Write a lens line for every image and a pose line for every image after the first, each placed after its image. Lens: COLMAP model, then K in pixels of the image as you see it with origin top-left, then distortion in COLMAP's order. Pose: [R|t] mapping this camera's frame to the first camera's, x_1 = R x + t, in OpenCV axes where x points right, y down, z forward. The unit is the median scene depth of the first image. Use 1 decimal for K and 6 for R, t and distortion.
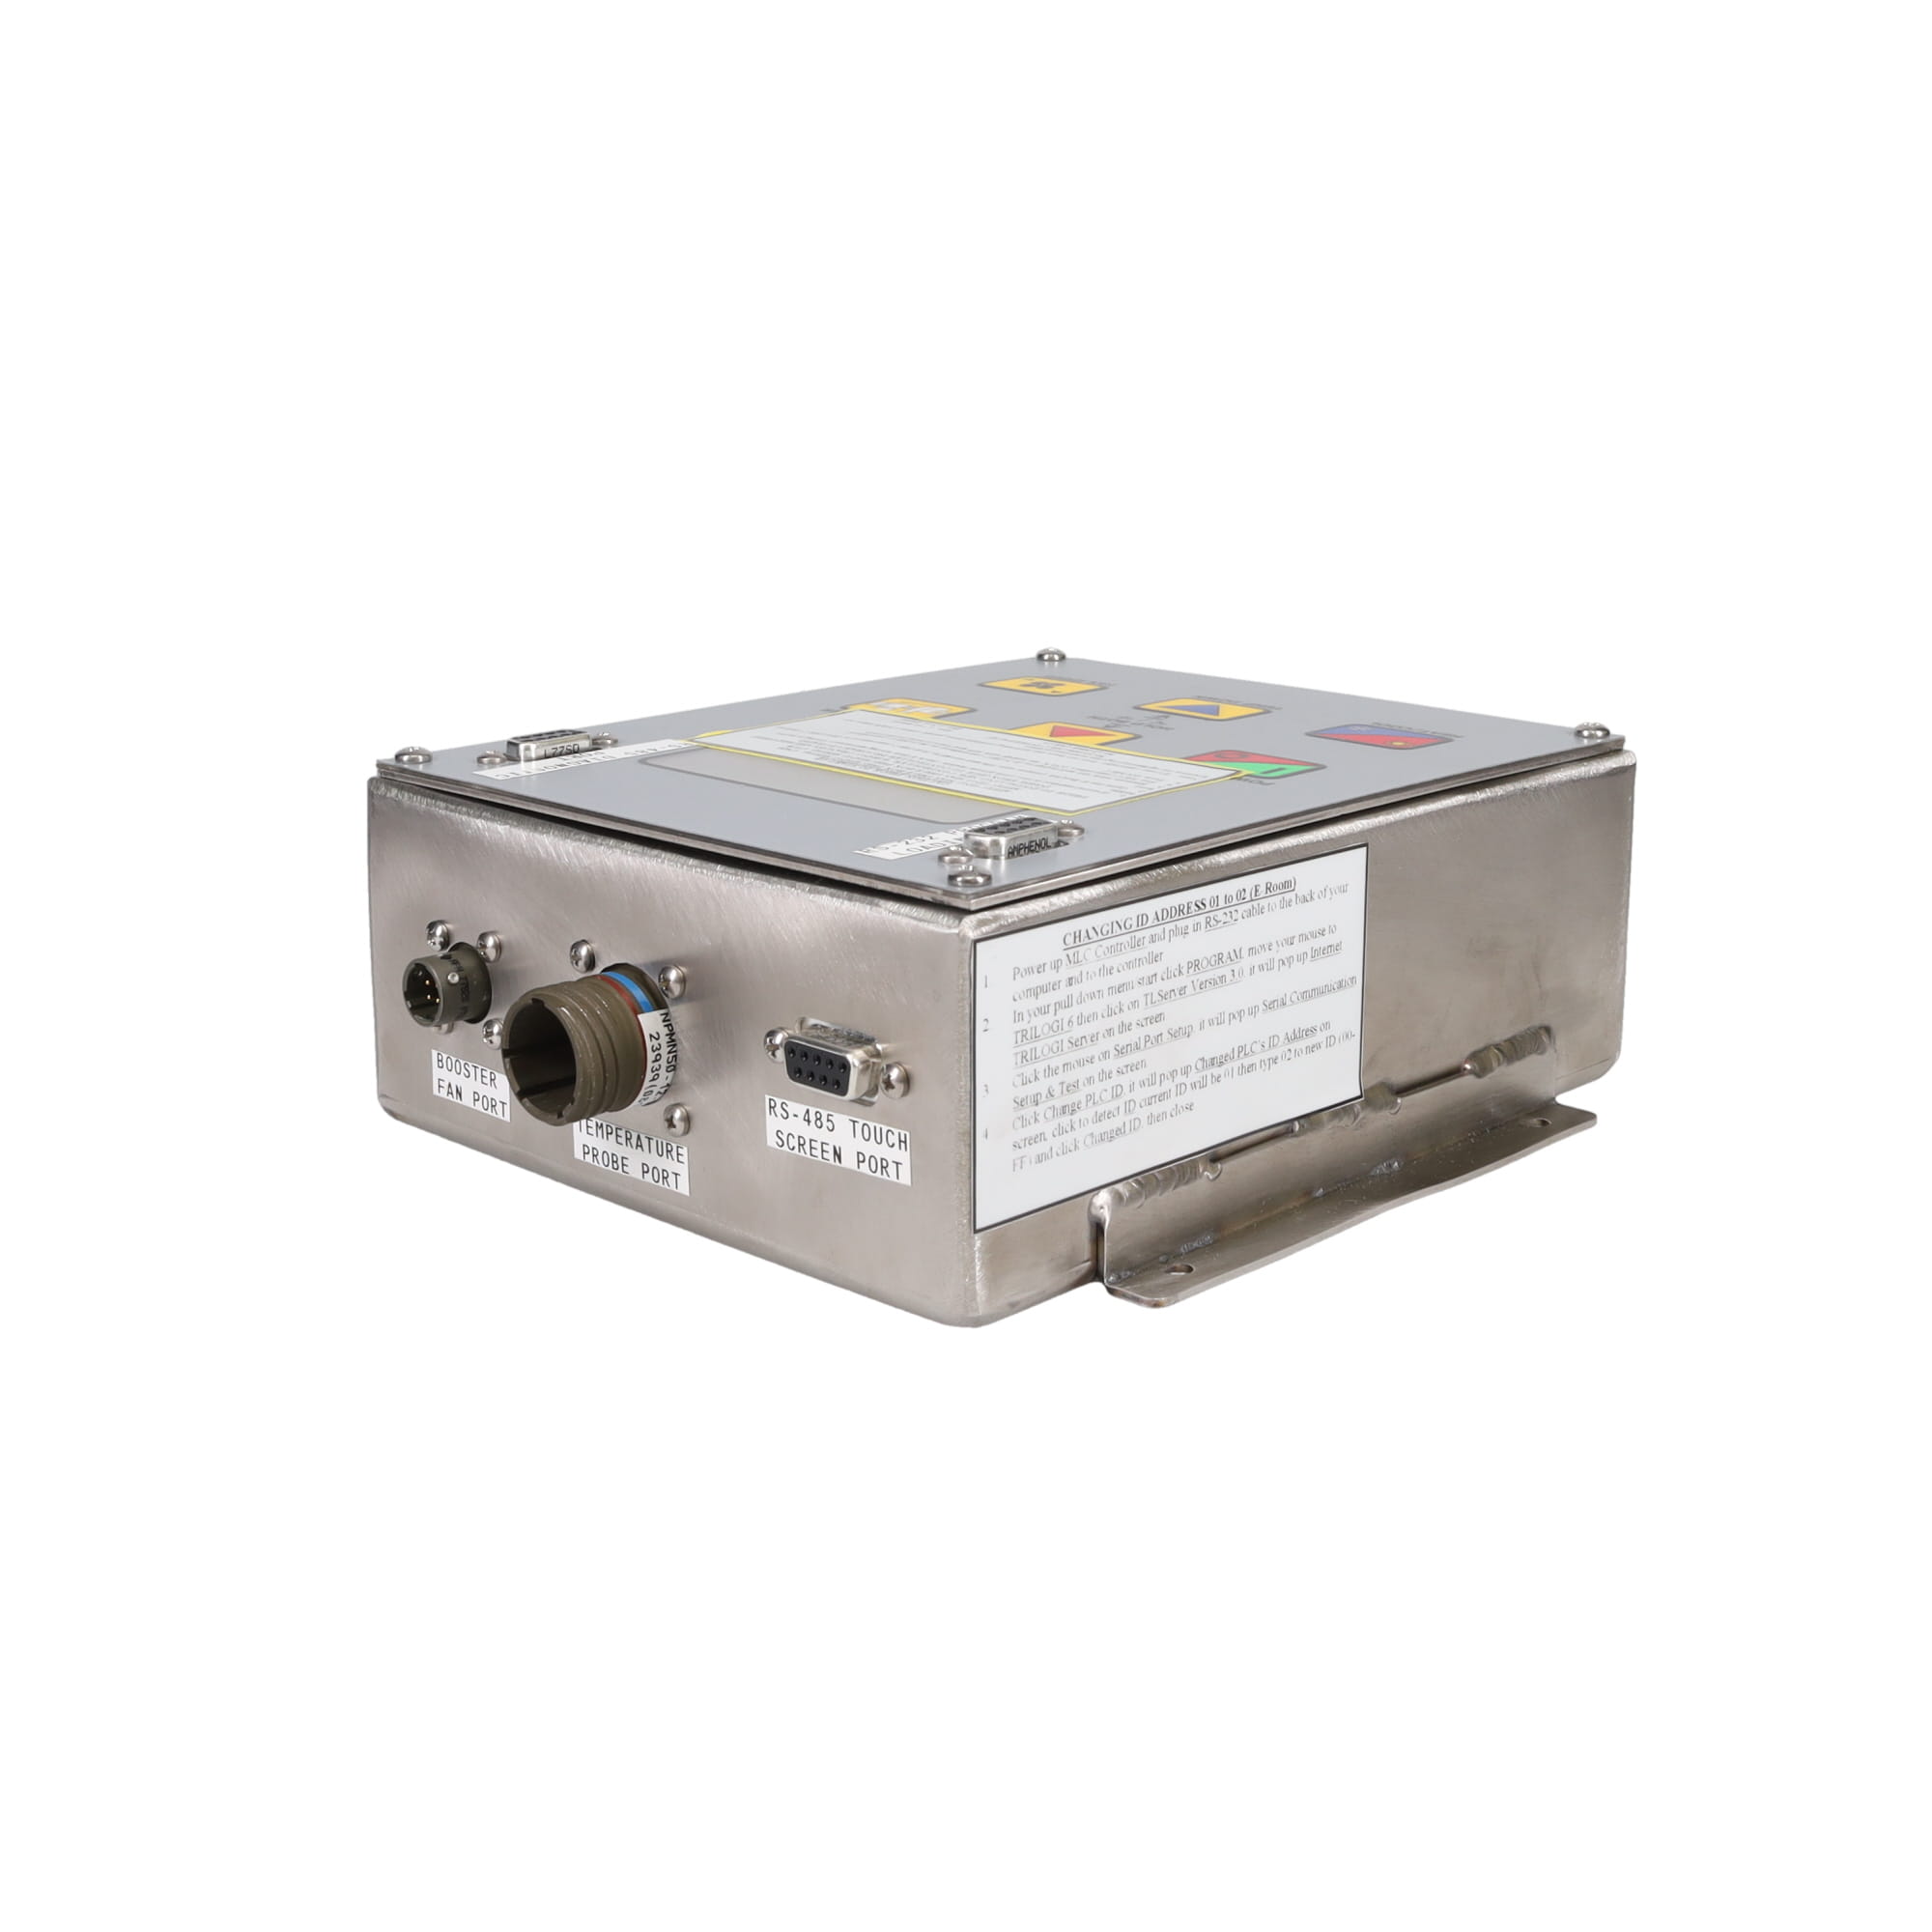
lens RADIAL K [[2746.0, 0, 975.2], [0, 2746.0, 961.2], [0, 0, 1]] dist [0.039634, 0.000000]
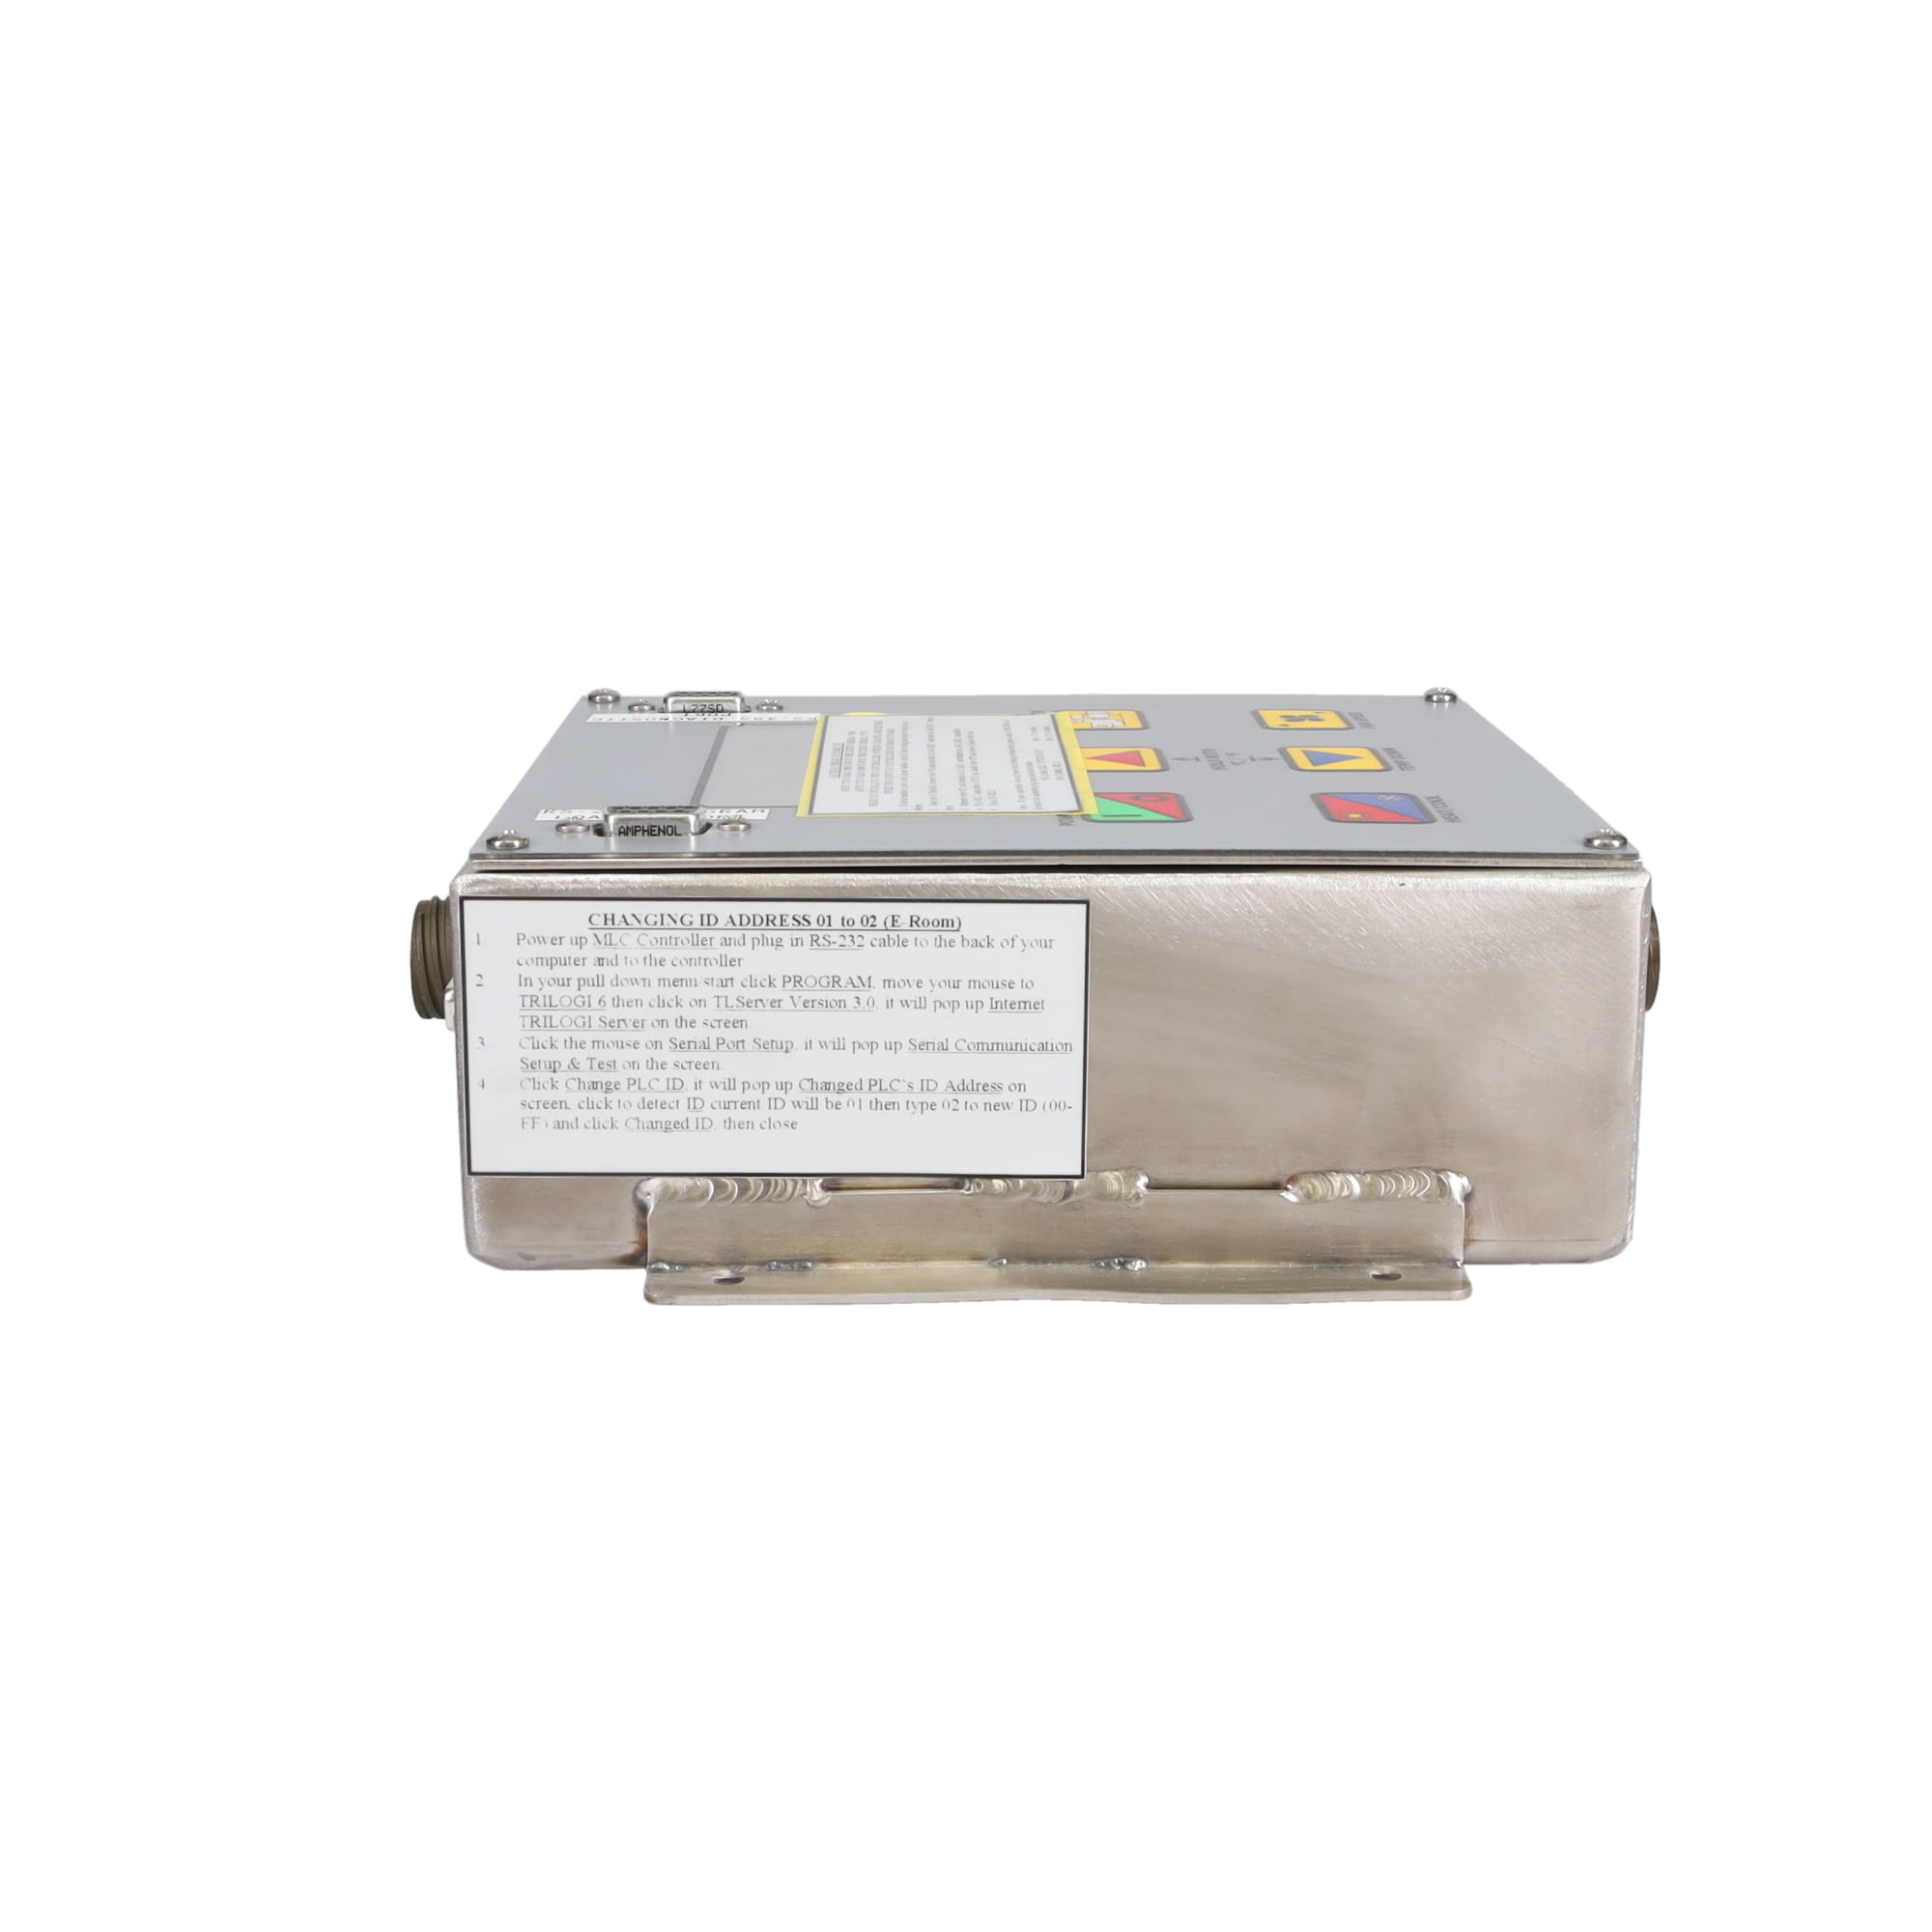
lens RADIAL K [[2746.0, 0, 996.8], [0, 2746.0, 957.3], [0, 0, 1]] dist [0.039634, 0.000000]
pose [[0.709415, 0.179975, -0.681425, 0.801992], [-0.183533, 0.980663, 0.067937, -0.087024], [0.680475, 0.076869, 0.728728, 0.340180]]
